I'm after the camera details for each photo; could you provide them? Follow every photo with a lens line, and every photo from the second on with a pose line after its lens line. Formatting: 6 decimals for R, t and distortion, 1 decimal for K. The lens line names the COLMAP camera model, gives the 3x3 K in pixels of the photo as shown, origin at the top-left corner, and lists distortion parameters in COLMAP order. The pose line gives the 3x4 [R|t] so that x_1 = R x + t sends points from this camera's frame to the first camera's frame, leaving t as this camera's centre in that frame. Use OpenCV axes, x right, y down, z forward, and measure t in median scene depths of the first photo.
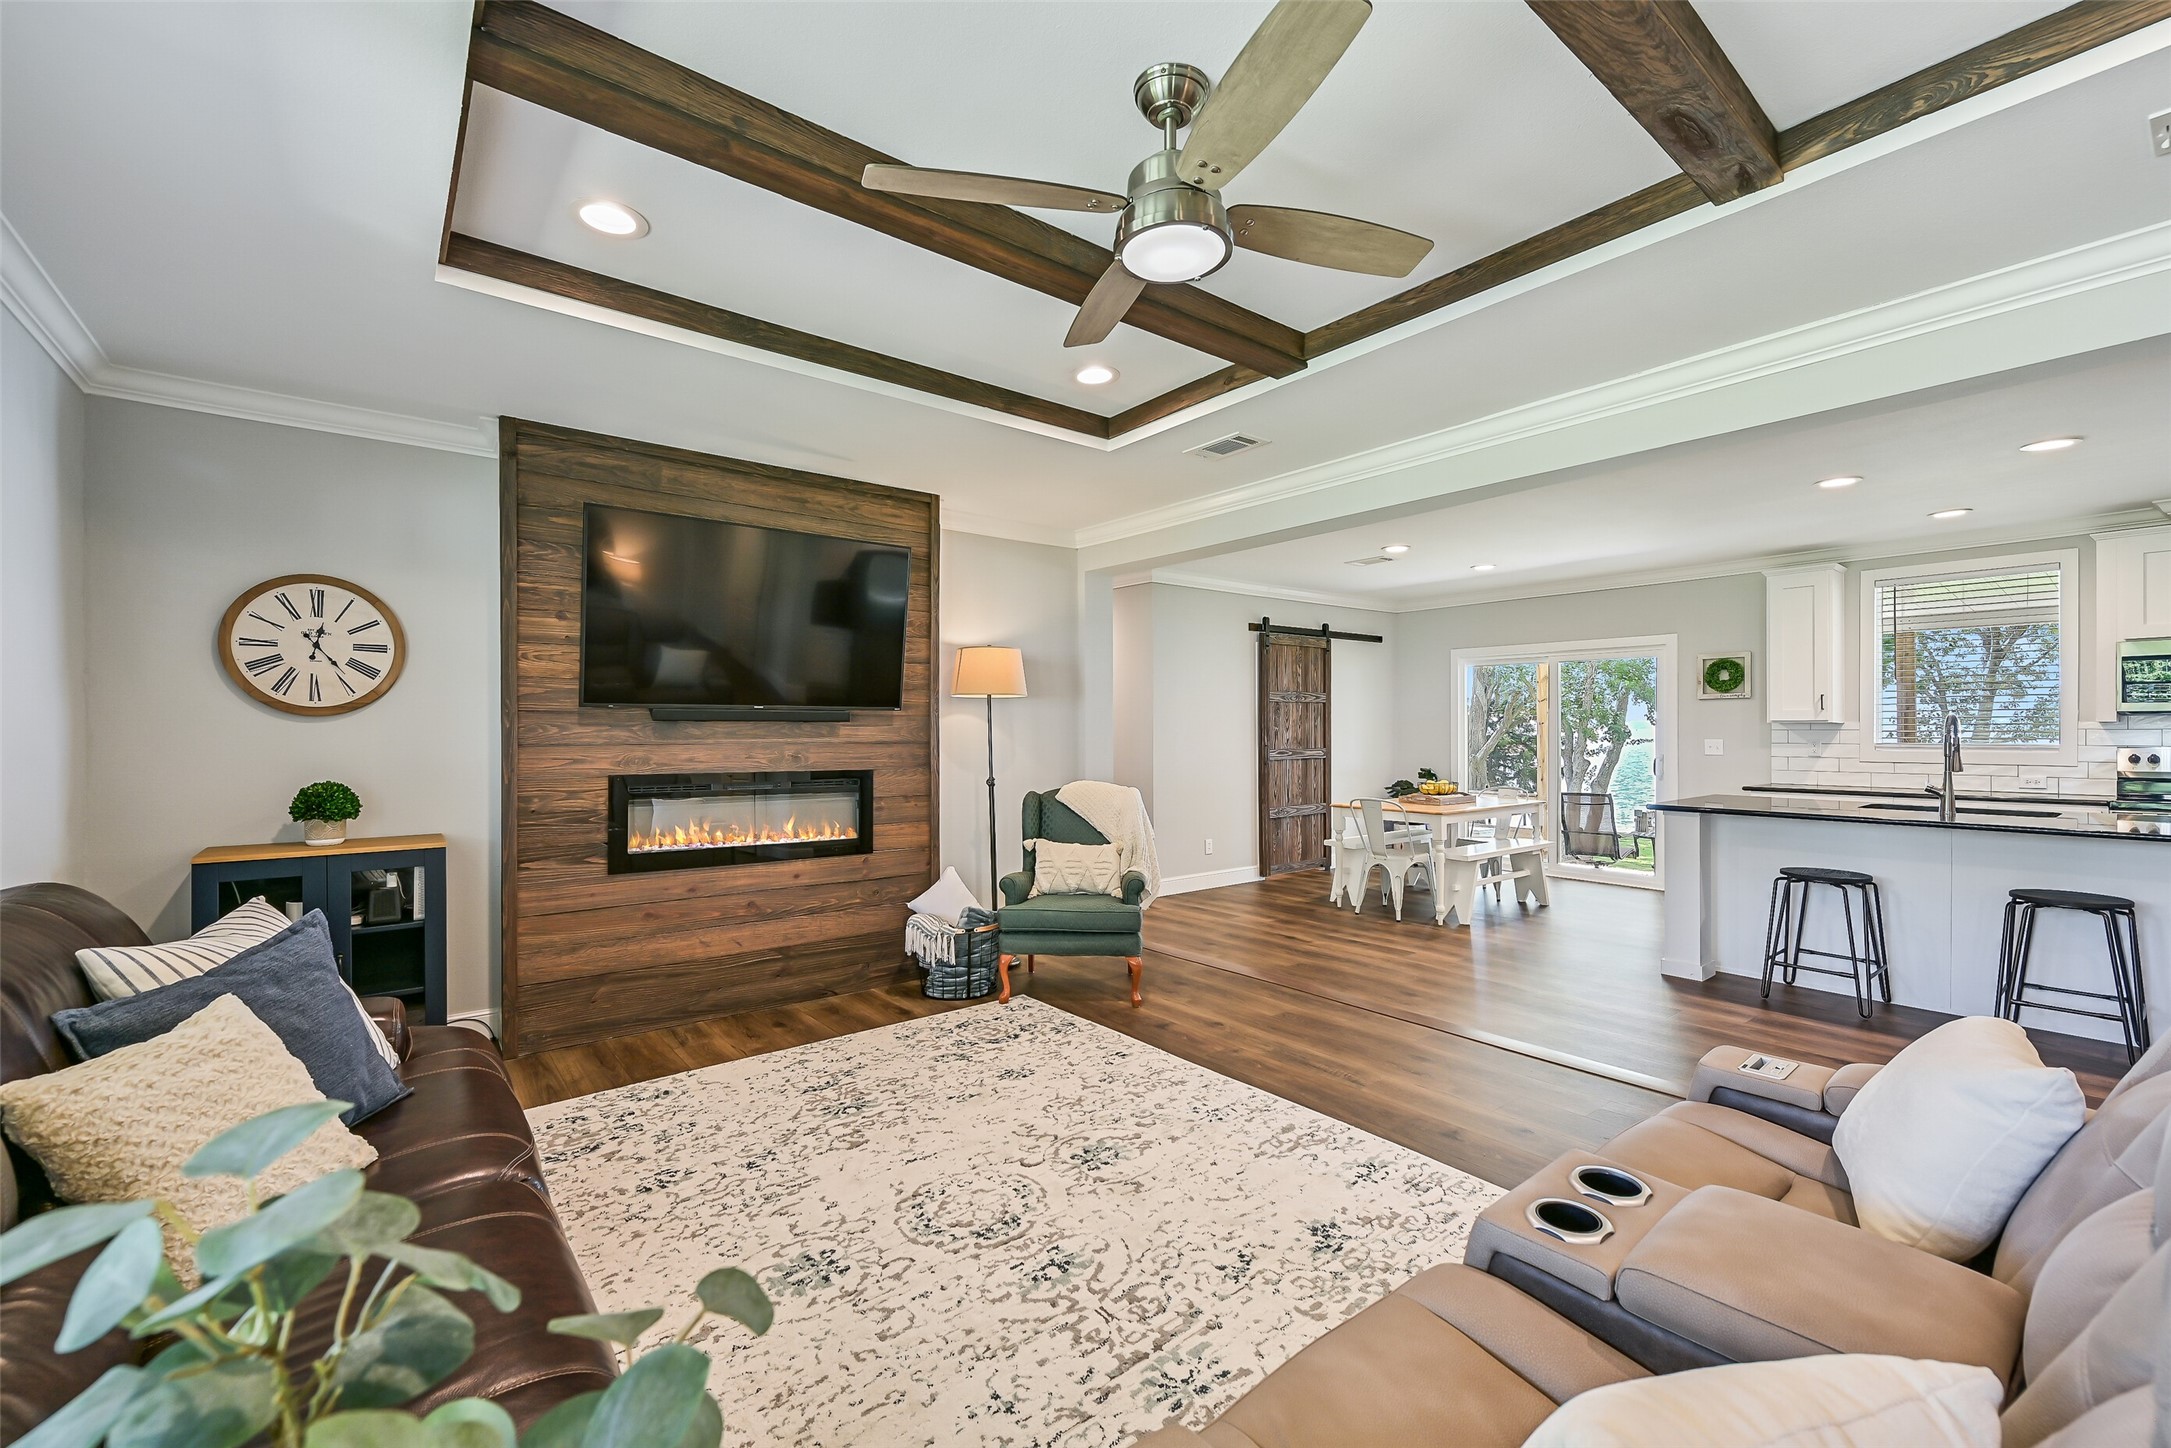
lens RADIAL K [[896.5, 0, 1092.1], [0, 896.5, 733.9], [0, 0, 1]] dist [-0.003750, 0.000106]
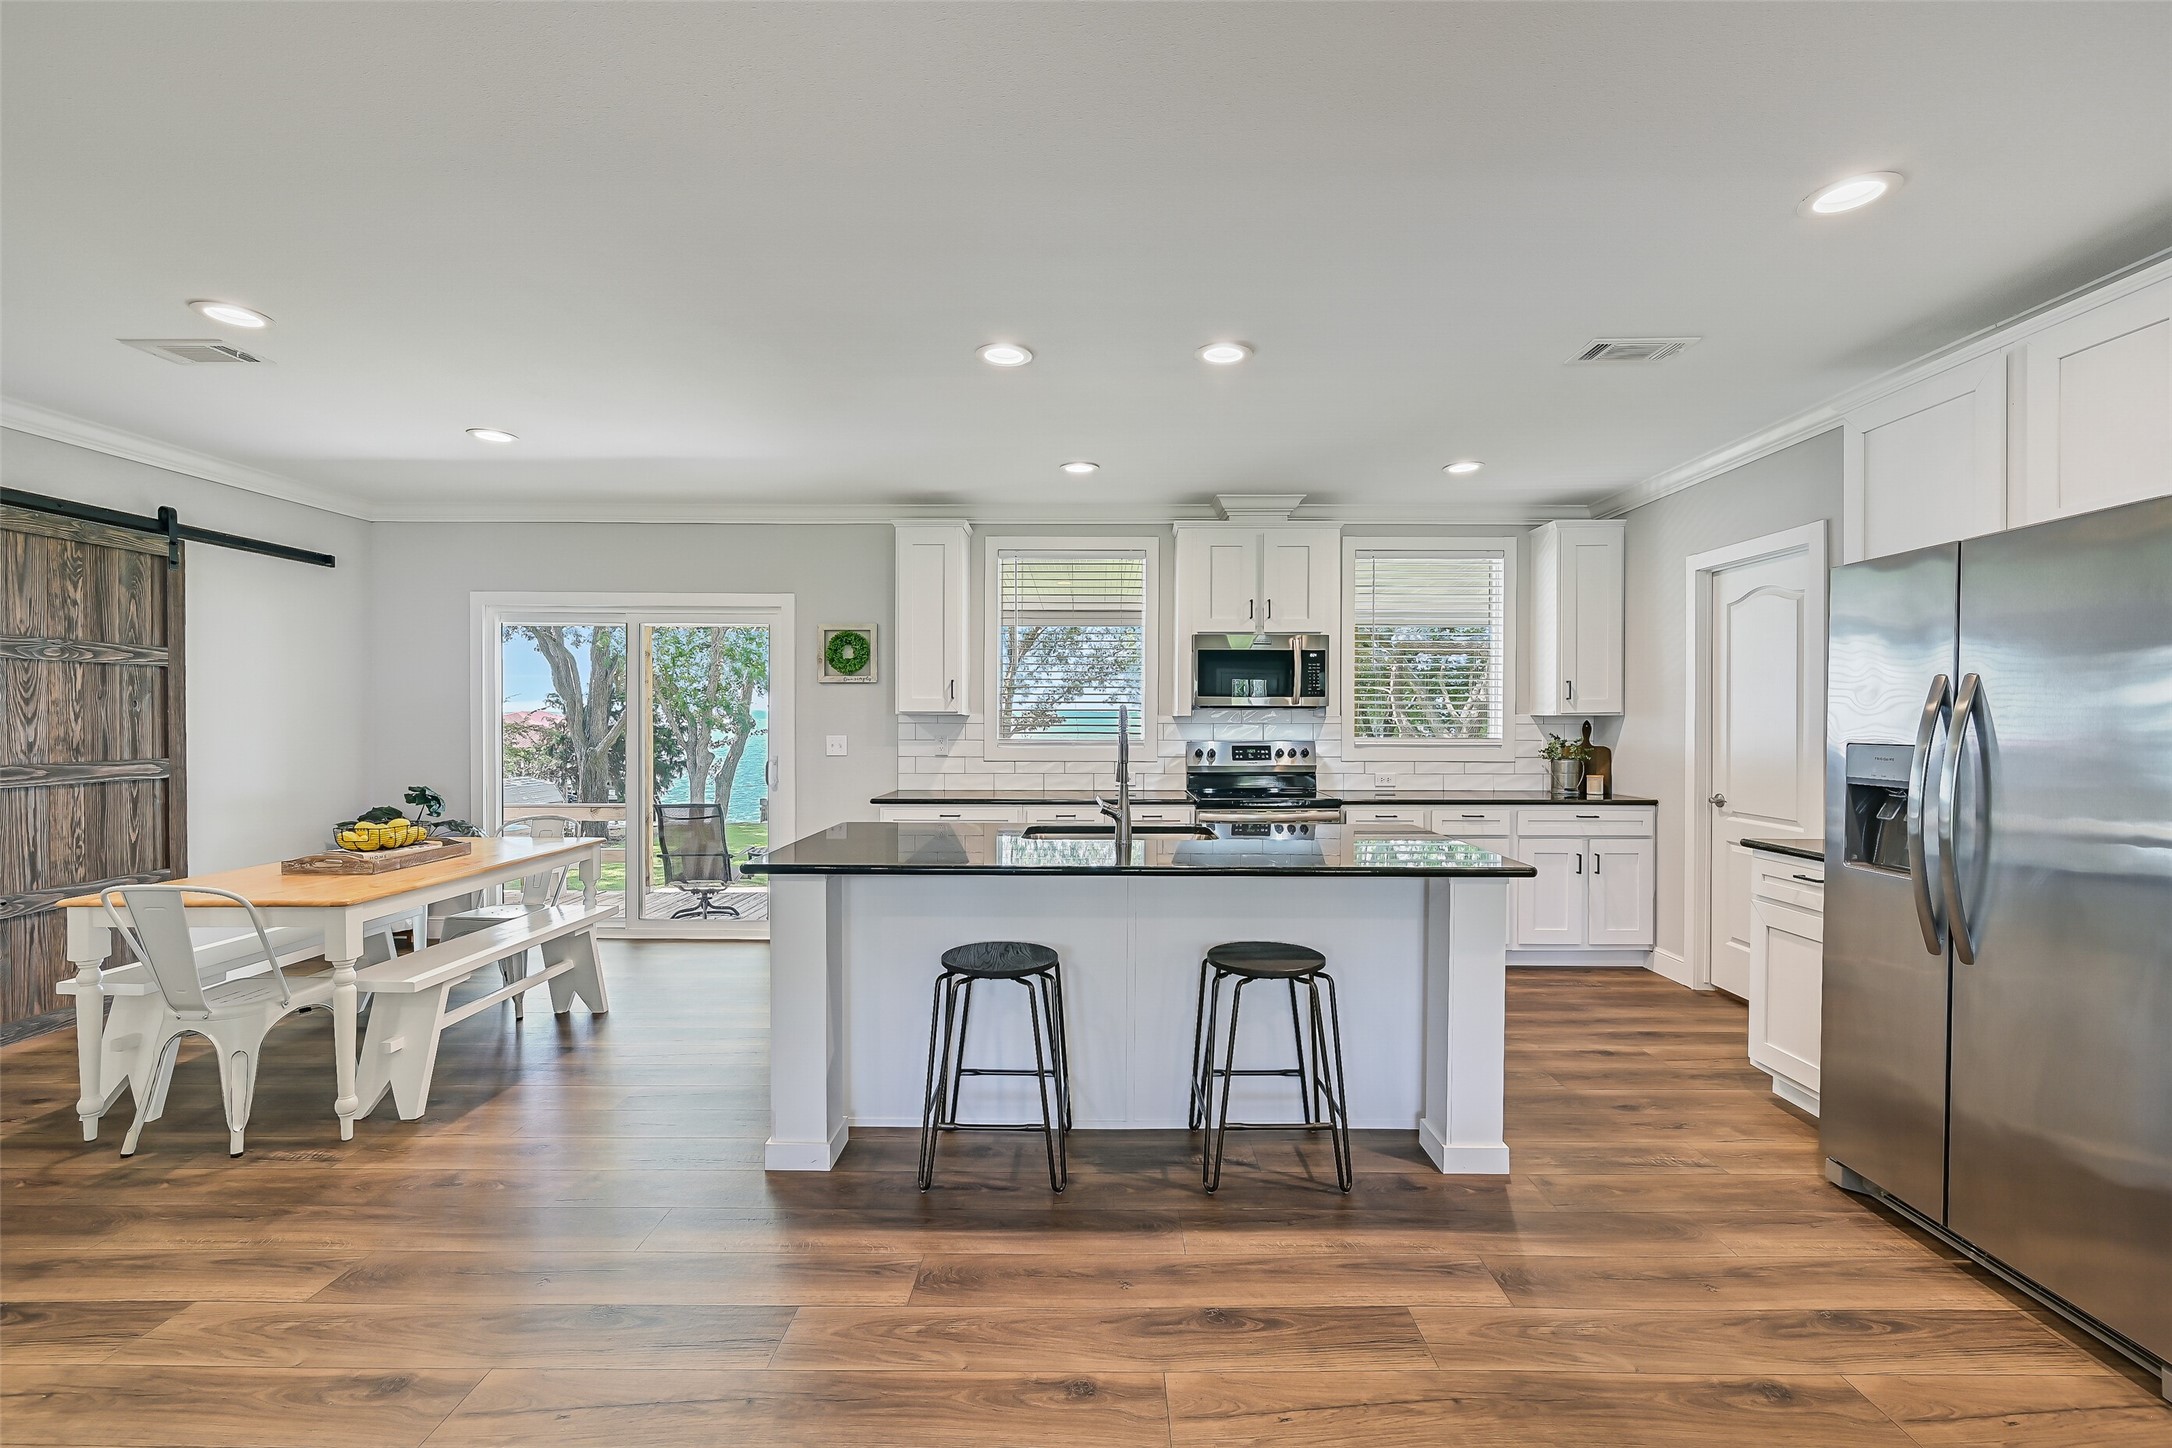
lens RADIAL K [[896.9, 0, 1095.5], [0, 896.9, 724.4], [0, 0, 1]] dist [-0.003750, 0.000106]
pose [[0.621618, -0.000769, 0.783320, 0.230097], [-0.000271, 0.999999, 0.001197, -0.004307], [-0.783321, -0.000956, 0.621617, 0.346960]]
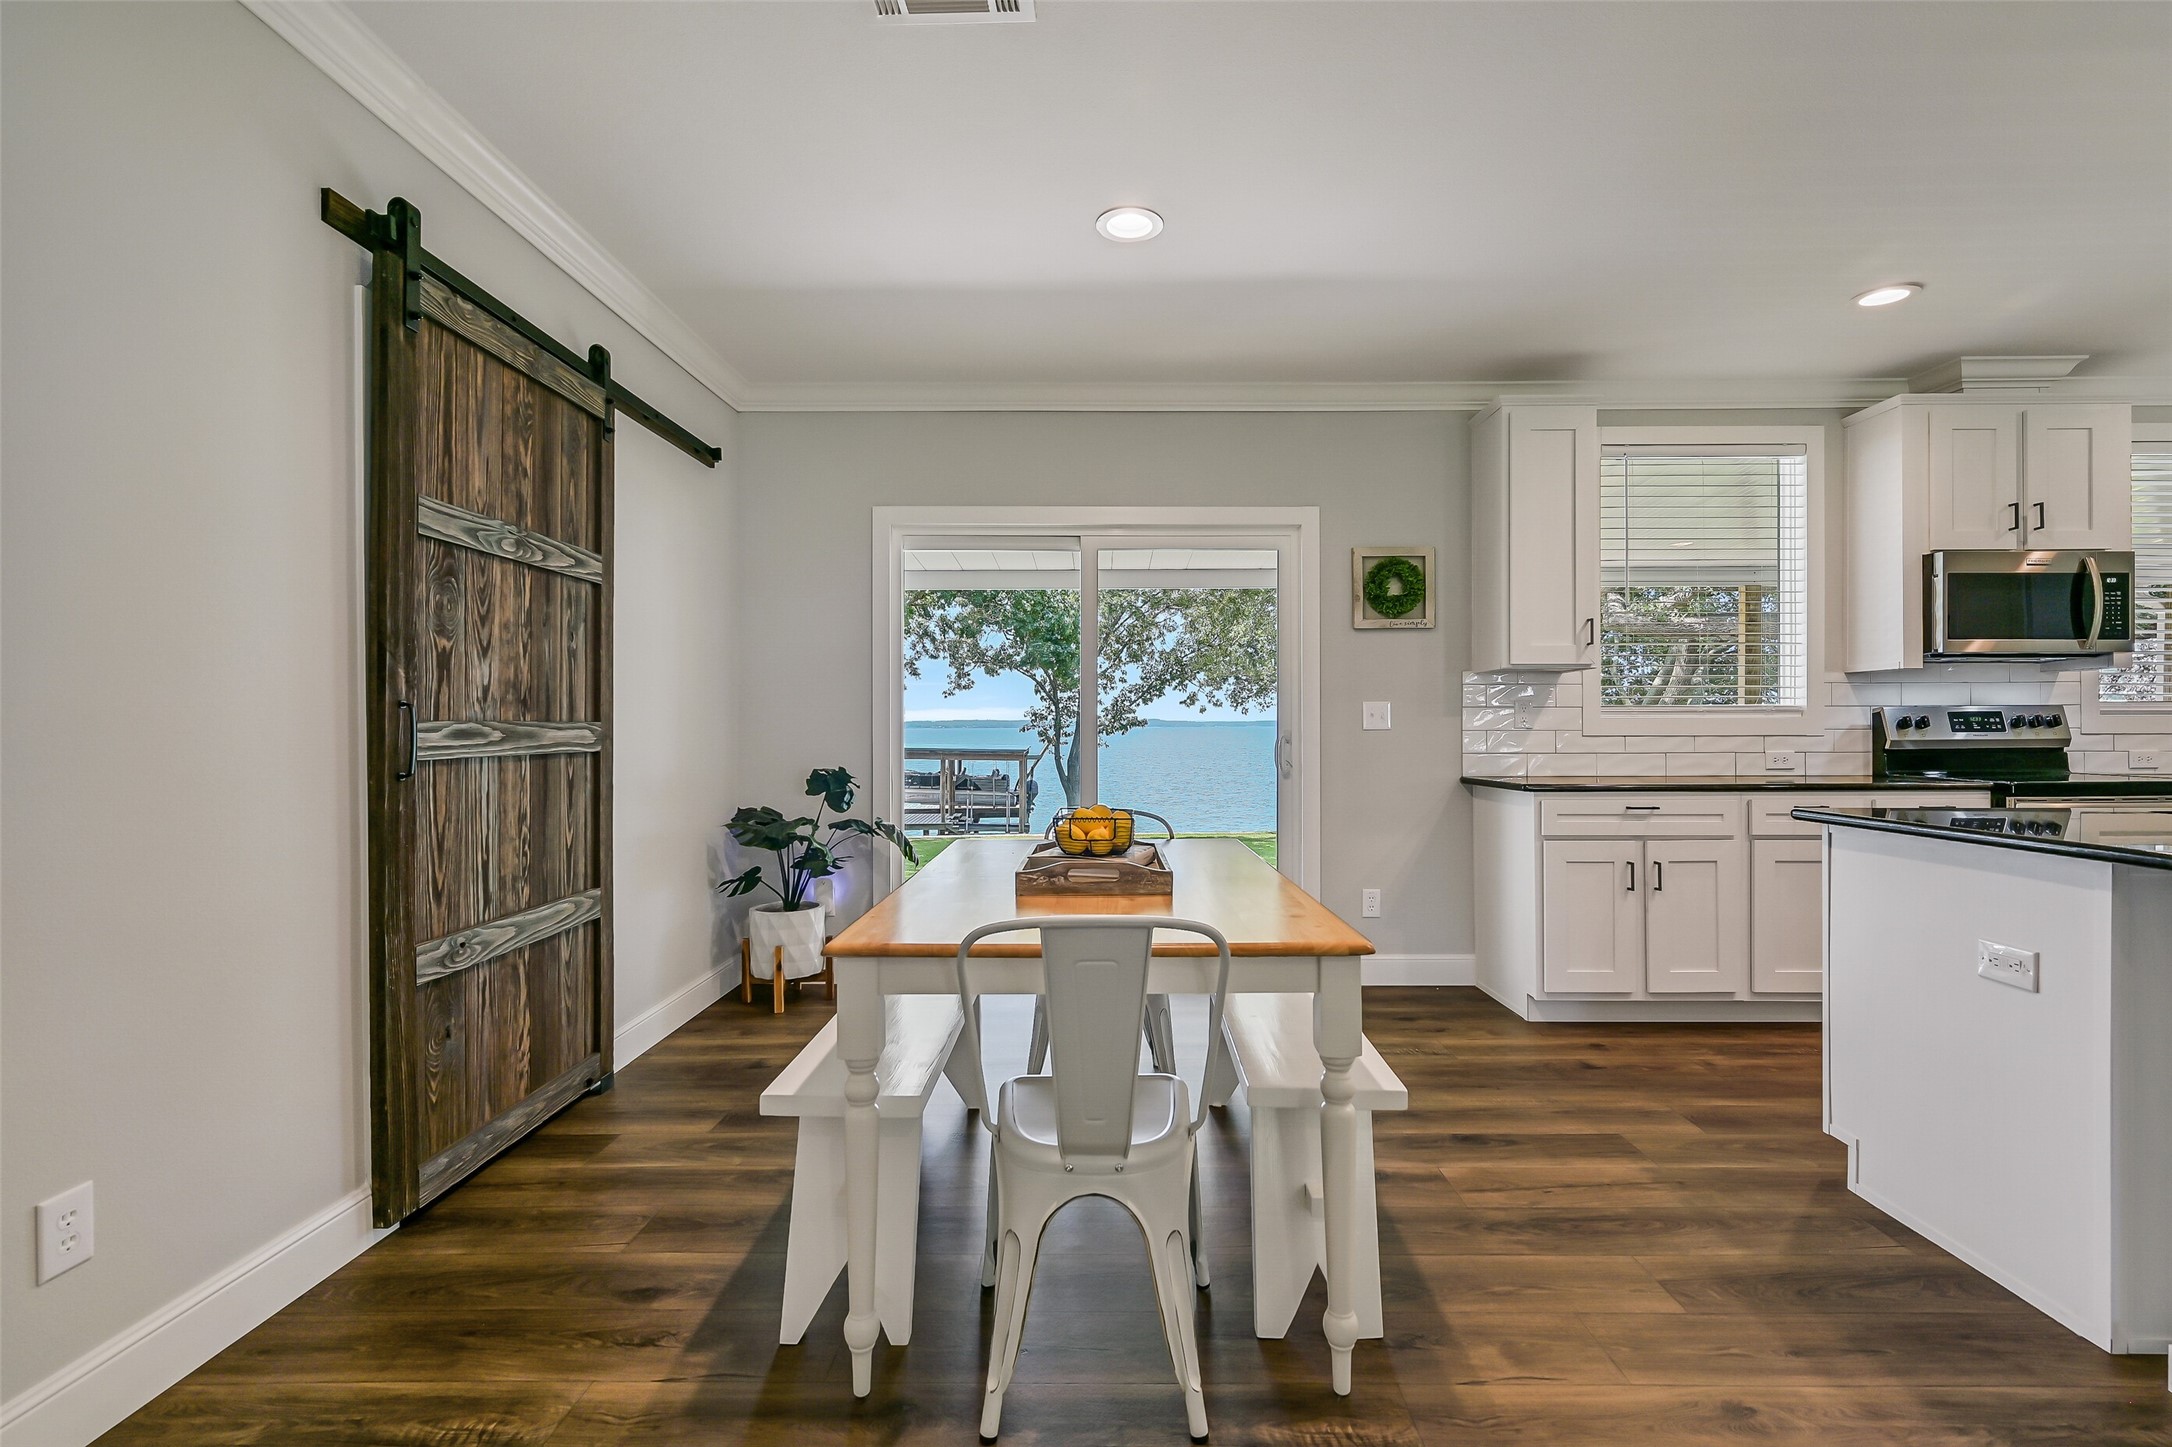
lens RADIAL K [[967.6, 0, 1090.0], [0, 967.6, 719.9], [0, 0, 1]] dist [0.002178, -0.000086]
pose [[0.628670, 0.008269, 0.777628, 0.115796], [0.004273, 0.999892, -0.014087, 0.025018], [-0.777660, 0.012179, 0.628567, 0.759726]]
